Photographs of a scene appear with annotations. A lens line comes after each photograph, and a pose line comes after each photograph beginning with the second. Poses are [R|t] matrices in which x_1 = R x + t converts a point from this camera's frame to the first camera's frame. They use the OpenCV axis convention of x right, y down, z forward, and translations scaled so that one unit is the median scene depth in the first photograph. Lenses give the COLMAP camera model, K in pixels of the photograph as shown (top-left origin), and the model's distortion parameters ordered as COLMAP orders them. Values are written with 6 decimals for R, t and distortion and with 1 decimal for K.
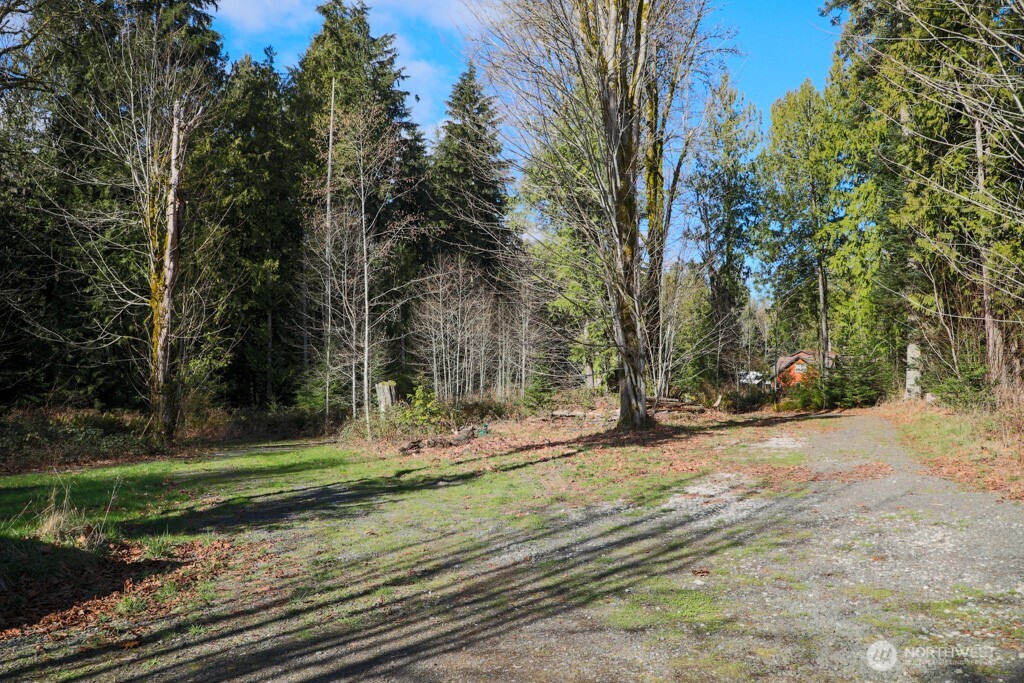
lens RADIAL K [[746.9, 0, 512.0], [0, 746.9, 341.5], [0, 0, 1]] dist [-0.067964, 0.030894]
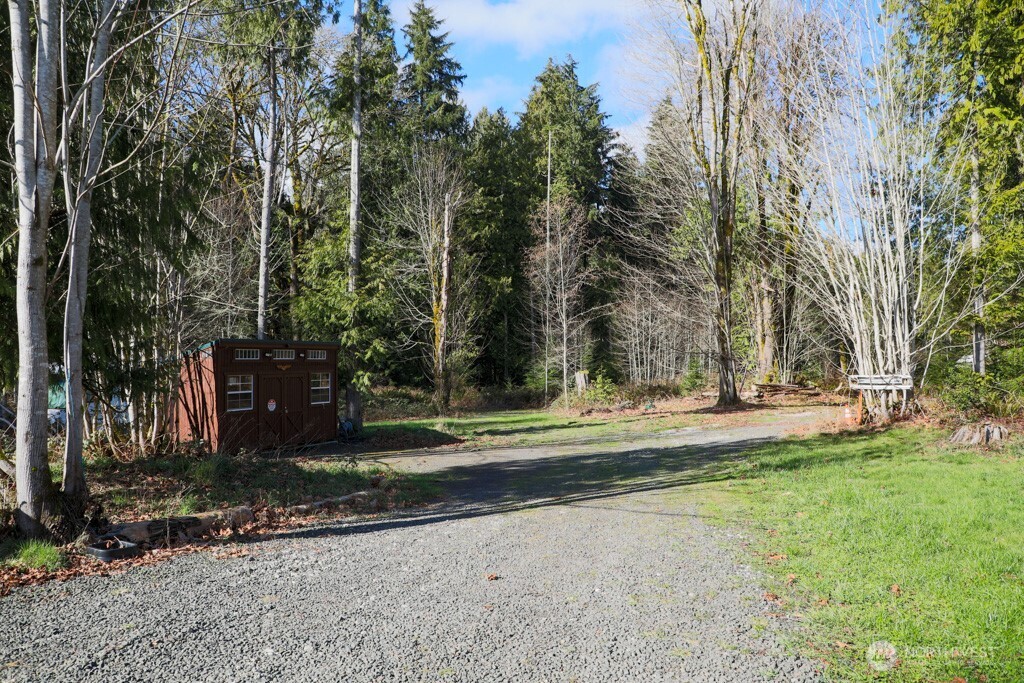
lens RADIAL K [[691.1, 0, 512.0], [0, 691.1, 341.5], [0, 0, 1]] dist [-0.034469, 0.000439]
pose [[0.953254, -0.005929, -0.302113, 0.115320], [0.013161, 0.999673, 0.021908, -0.036540], [0.301885, -0.024860, 0.953020, -0.354209]]
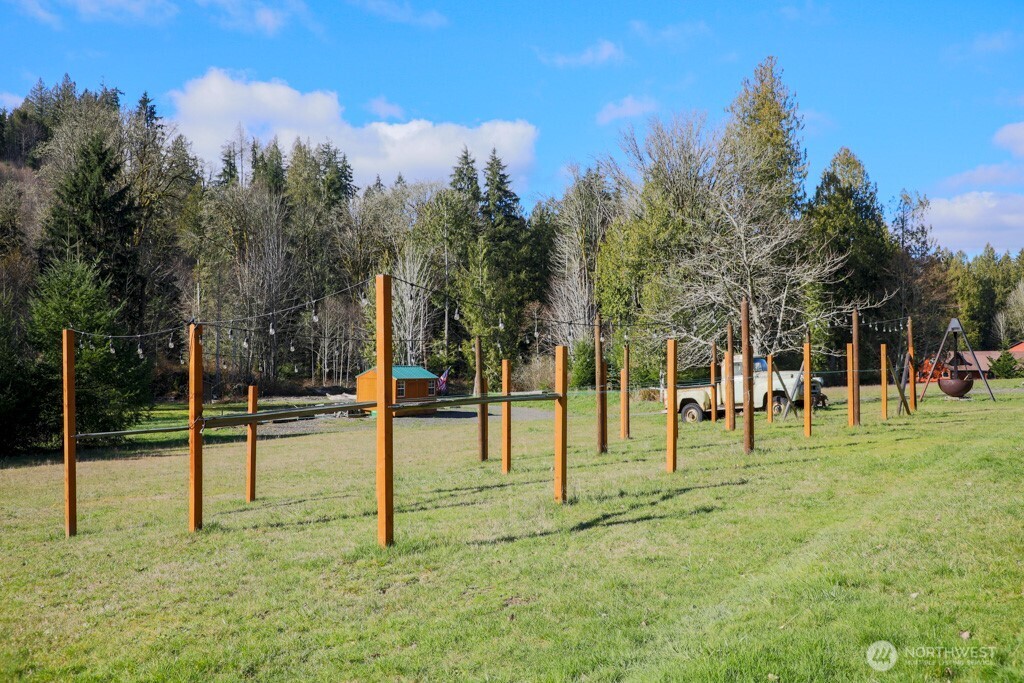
lens RADIAL K [[869.8, 0, 512.0], [0, 869.8, 341.5], [0, 0, 1]] dist [0.006133, 0.002660]
pose [[0.878553, -0.002046, -0.477640, 1.834923], [0.023978, 0.998919, 0.039826, -0.295852], [0.477042, -0.046442, 0.877652, -2.942918]]
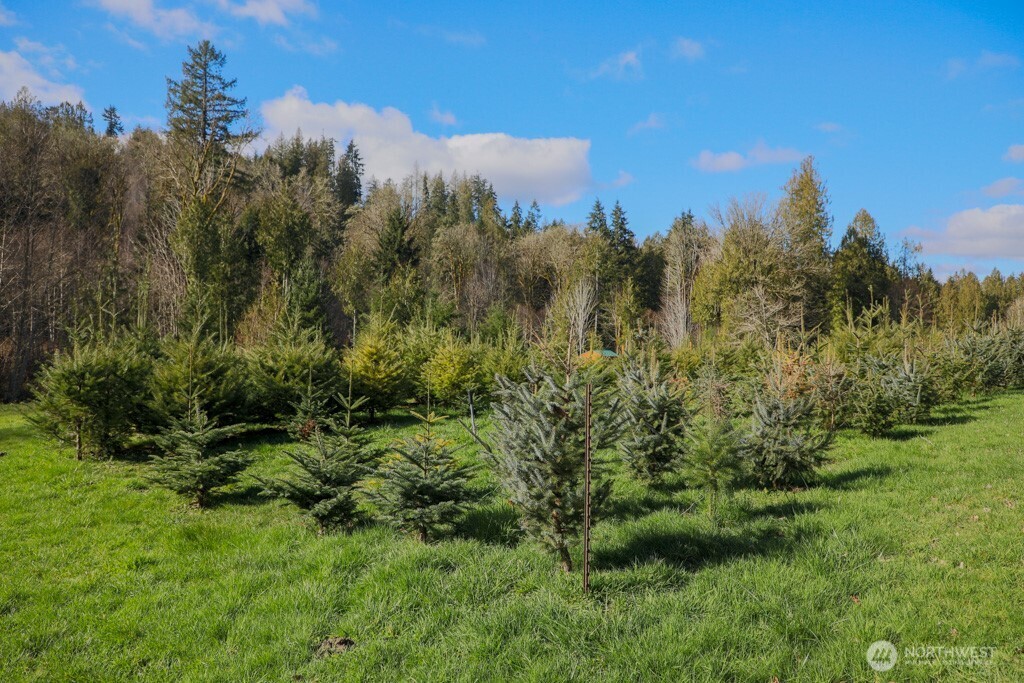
lens RADIAL K [[691.1, 0, 512.0], [0, 691.1, 341.5], [0, 0, 1]] dist [-0.034469, 0.000439]
pose [[0.799528, 0.028155, -0.599968, 2.136058], [0.004637, 0.998582, 0.053040, -0.349286], [0.600611, -0.045188, 0.798264, -3.763422]]
